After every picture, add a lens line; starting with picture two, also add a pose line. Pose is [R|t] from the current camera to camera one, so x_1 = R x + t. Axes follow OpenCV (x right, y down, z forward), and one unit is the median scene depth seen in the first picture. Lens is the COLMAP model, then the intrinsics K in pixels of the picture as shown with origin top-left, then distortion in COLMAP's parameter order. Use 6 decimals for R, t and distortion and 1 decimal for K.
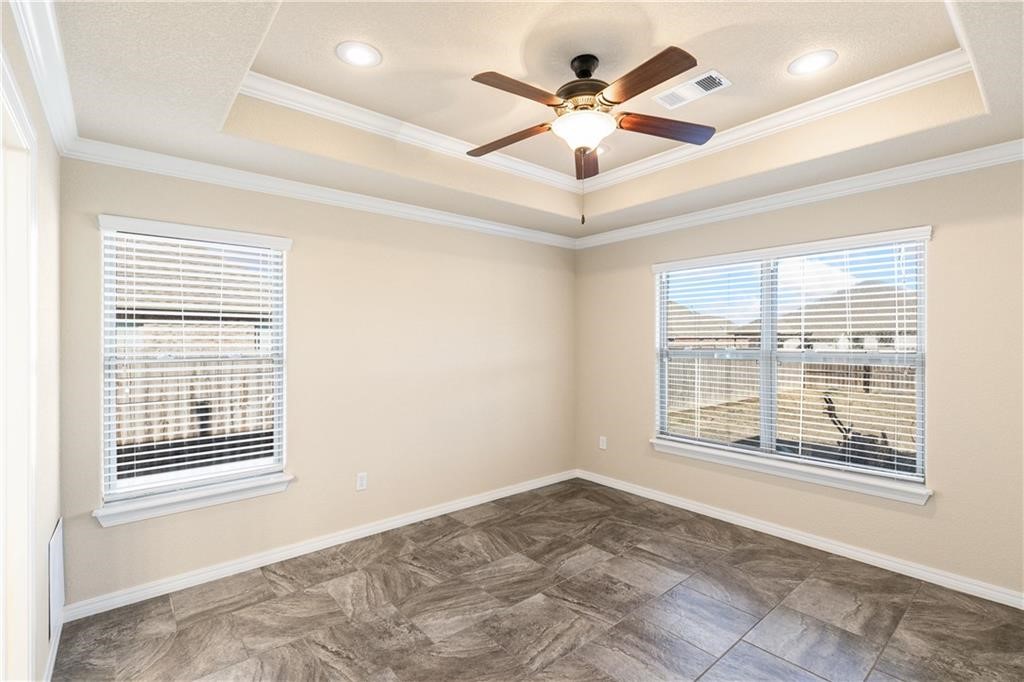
lens RADIAL K [[466.4, 0, 514.6], [0, 466.4, 339.6], [0, 0, 1]] dist [-0.005489, -0.000575]
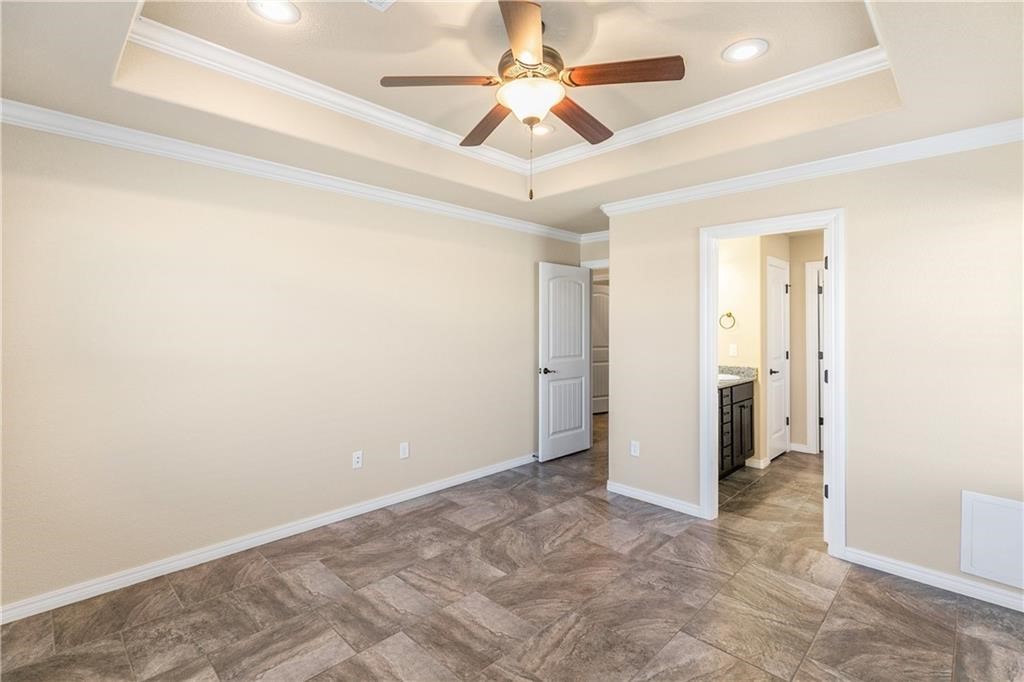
lens RADIAL K [[466.4, 0, 511.7], [0, 466.4, 331.8], [0, 0, 1]] dist [-0.005489, -0.000575]
pose [[-0.995813, 0.000818, -0.091406, 0.269527], [0.000137, 0.999972, 0.007458, 0.010305], [0.091410, 0.007414, -0.995786, 1.920696]]
